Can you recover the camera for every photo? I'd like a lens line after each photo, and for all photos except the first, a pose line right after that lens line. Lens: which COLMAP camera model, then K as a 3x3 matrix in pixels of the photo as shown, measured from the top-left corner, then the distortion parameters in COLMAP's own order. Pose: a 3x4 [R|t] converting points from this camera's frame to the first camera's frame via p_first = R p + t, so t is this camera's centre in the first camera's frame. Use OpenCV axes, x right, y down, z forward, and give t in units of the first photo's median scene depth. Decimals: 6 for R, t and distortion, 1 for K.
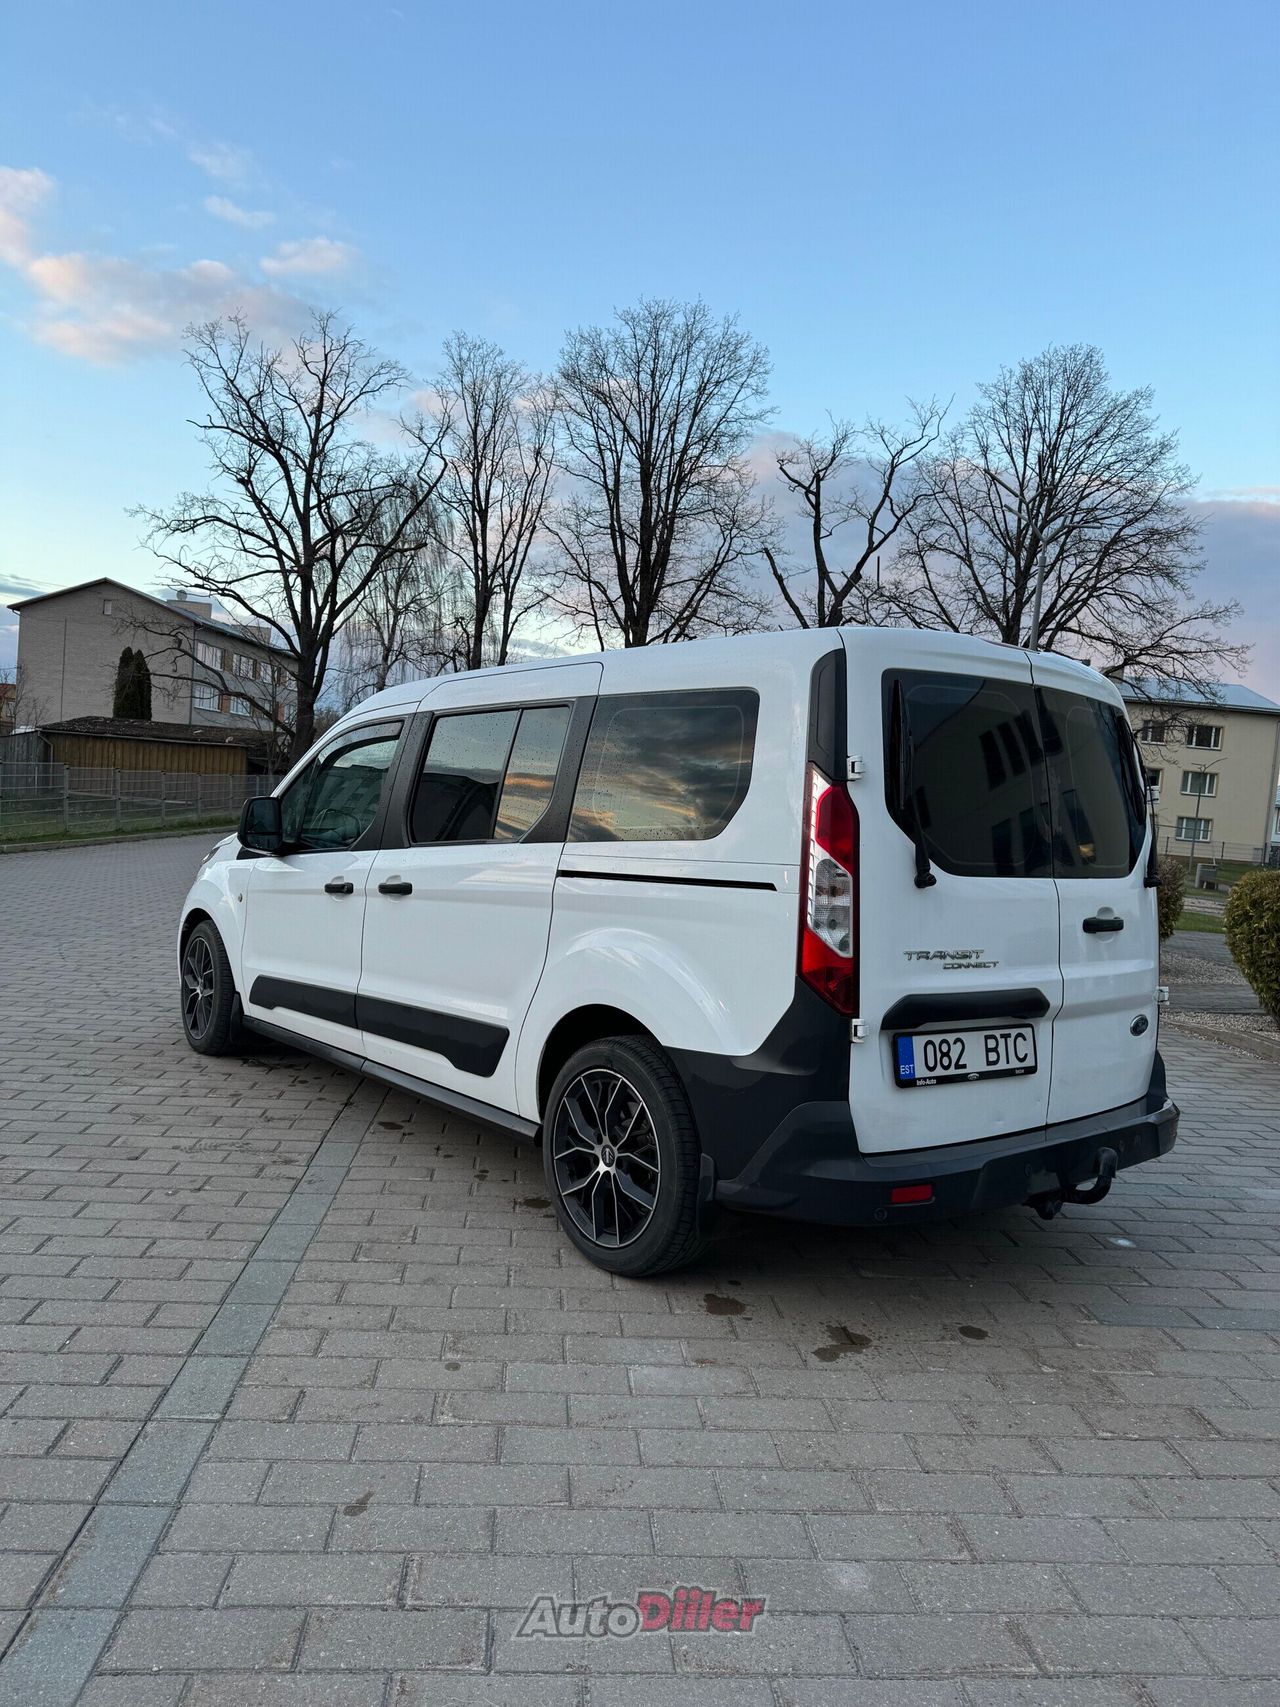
lens RADIAL K [[1196.6, 0, 628.0], [0, 1196.6, 846.0], [0, 0, 1]] dist [0.016215, -0.016203]
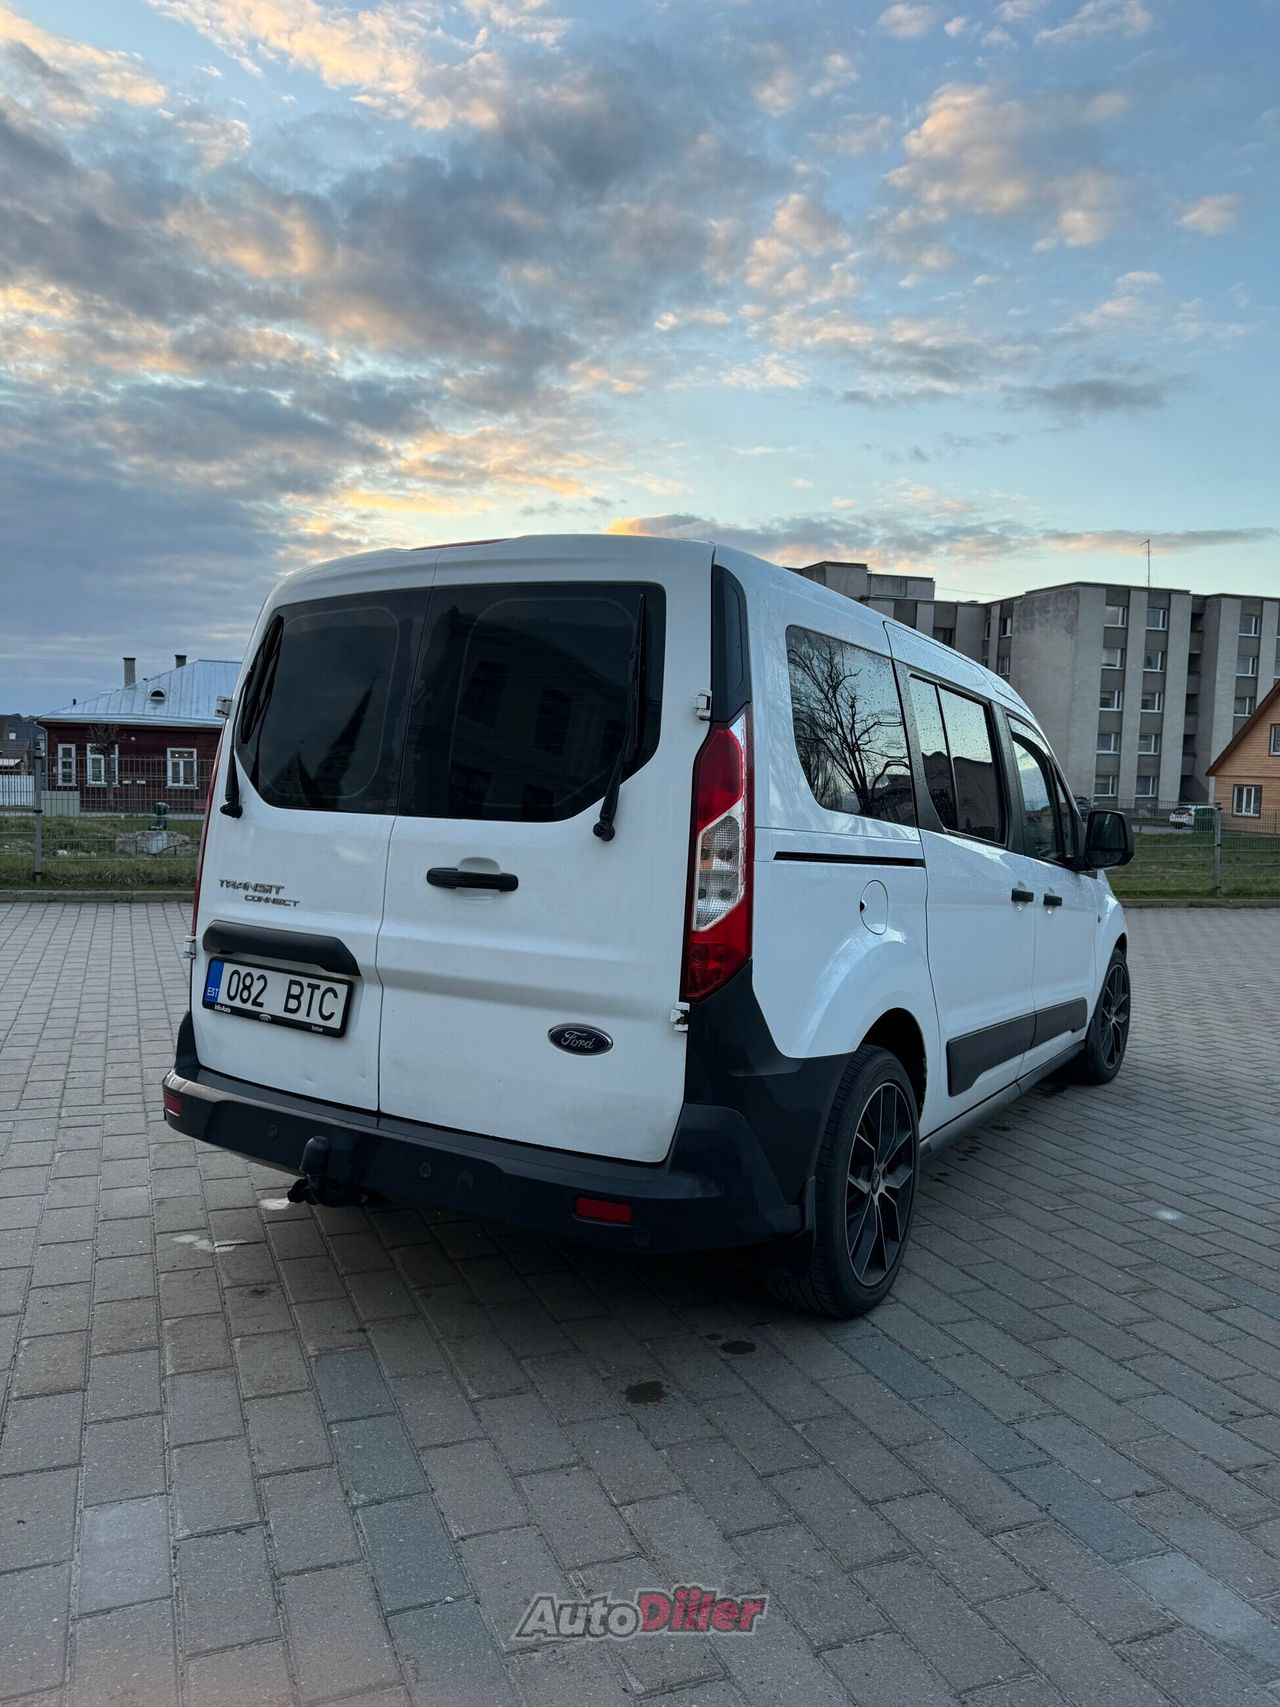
lens RADIAL K [[1196.6, 0, 647.2], [0, 1196.6, 845.4], [0, 0, 1]] dist [0.016215, -0.016203]
pose [[0.320310, -0.015948, -0.947178, 1.259521], [-0.047555, 0.998327, -0.032891, 0.071167], [0.946118, 0.055578, 0.319016, 0.953840]]
